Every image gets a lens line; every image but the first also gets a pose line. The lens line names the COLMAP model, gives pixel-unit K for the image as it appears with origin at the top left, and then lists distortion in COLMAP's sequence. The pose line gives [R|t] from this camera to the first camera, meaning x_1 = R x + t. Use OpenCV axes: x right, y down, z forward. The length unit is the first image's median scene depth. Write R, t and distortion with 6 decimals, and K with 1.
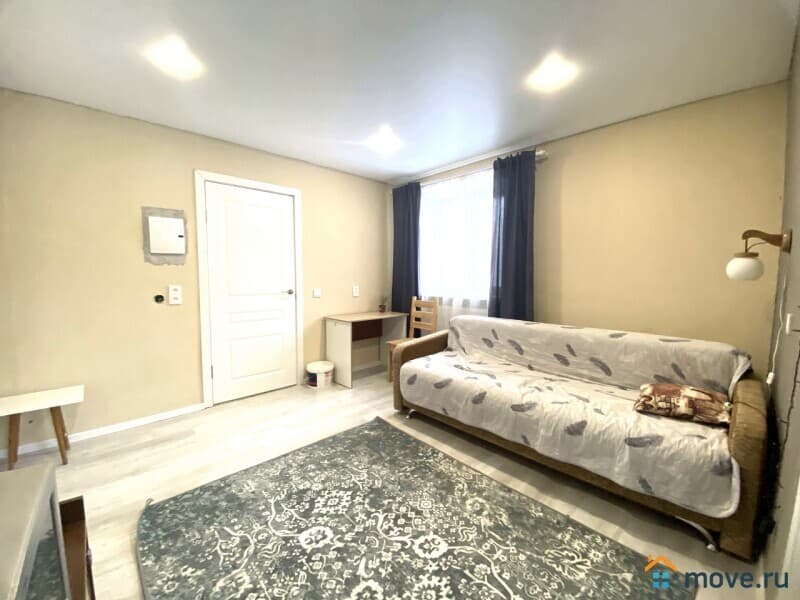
lens RADIAL K [[326.5, 0, 398.2], [0, 326.5, 298.9], [0, 0, 1]] dist [0.025085, -0.021578]
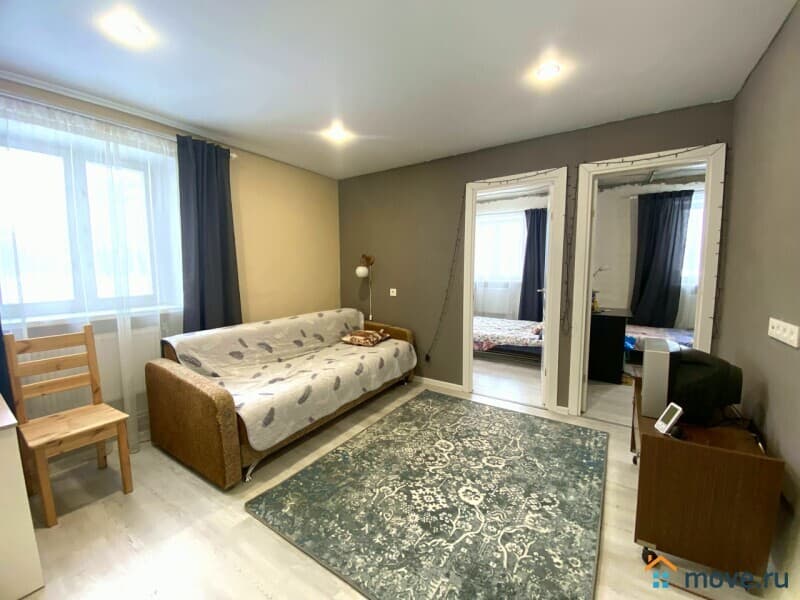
lens RADIAL K [[326.5, 0, 398.2], [0, 326.5, 298.9], [0, 0, 1]] dist [0.025085, -0.021578]
pose [[-0.227169, -0.100234, 0.968683, -1.167642], [0.080862, 0.989313, 0.121332, -0.156664], [-0.970493, 0.105892, -0.216636, 1.295774]]
